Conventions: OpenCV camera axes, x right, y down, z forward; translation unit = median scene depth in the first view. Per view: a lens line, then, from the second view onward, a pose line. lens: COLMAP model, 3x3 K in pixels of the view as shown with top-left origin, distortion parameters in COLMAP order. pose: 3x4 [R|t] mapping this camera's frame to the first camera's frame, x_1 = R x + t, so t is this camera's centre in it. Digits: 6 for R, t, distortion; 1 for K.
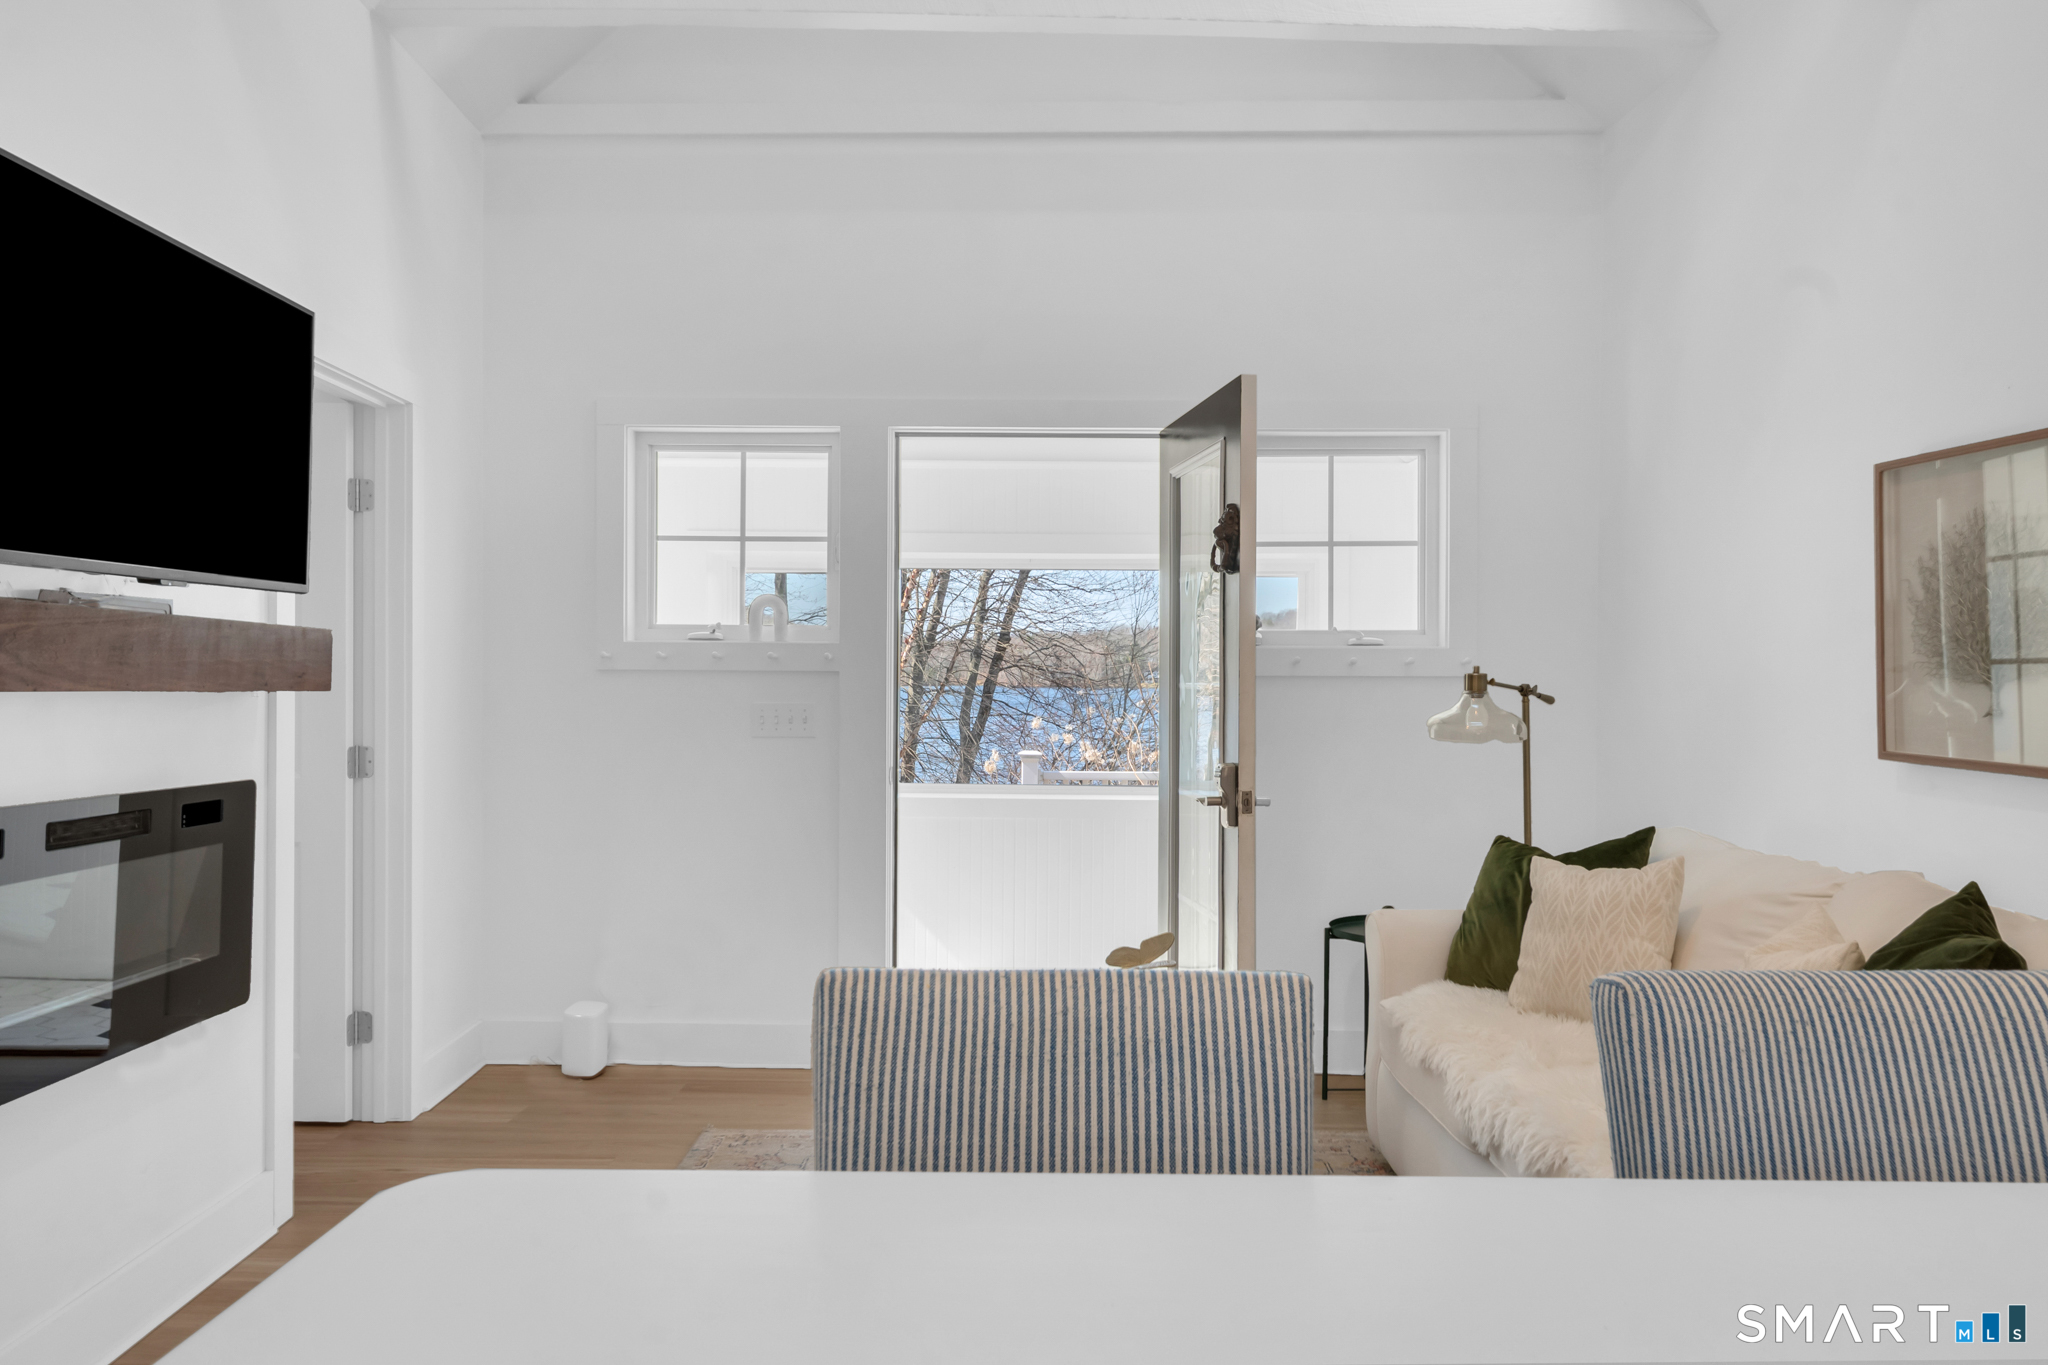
lens RADIAL K [[1486.6, 0, 1025.5], [0, 1486.6, 684.0], [0, 0, 1]] dist [-0.024755, -0.000799]
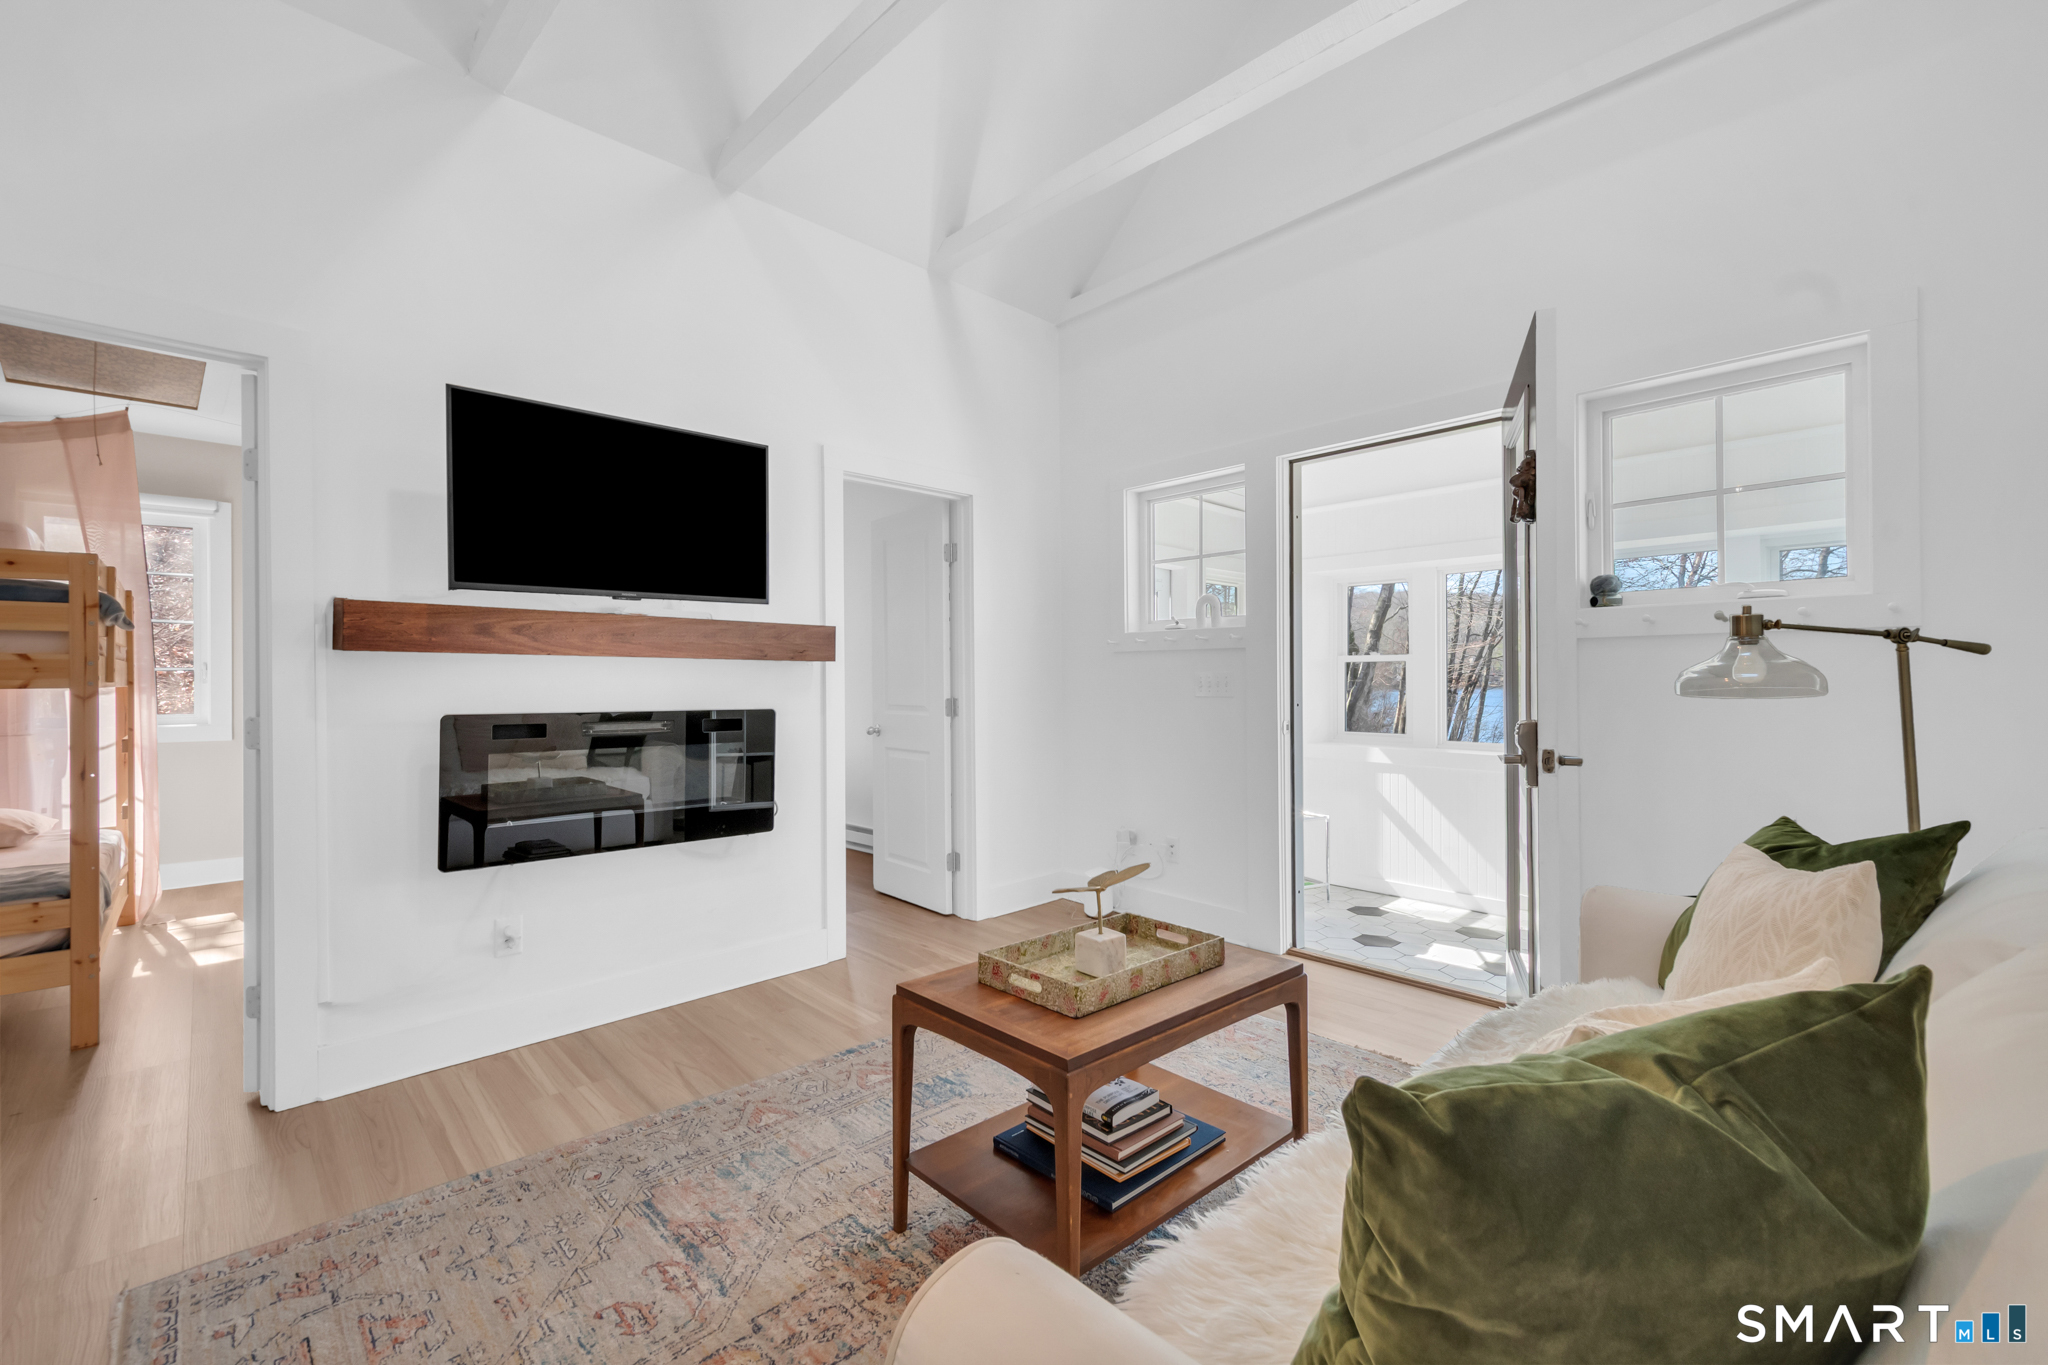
lens RADIAL K [[890.7, 0, 1025.8], [0, 890.7, 680.6], [0, 0, 1]] dist [0.000232, 0.000126]
pose [[0.680598, -0.007777, -0.732616, 0.391308], [0.006241, 0.999969, -0.004816, 0.028986], [0.732631, -0.001295, 0.680625, 0.374519]]
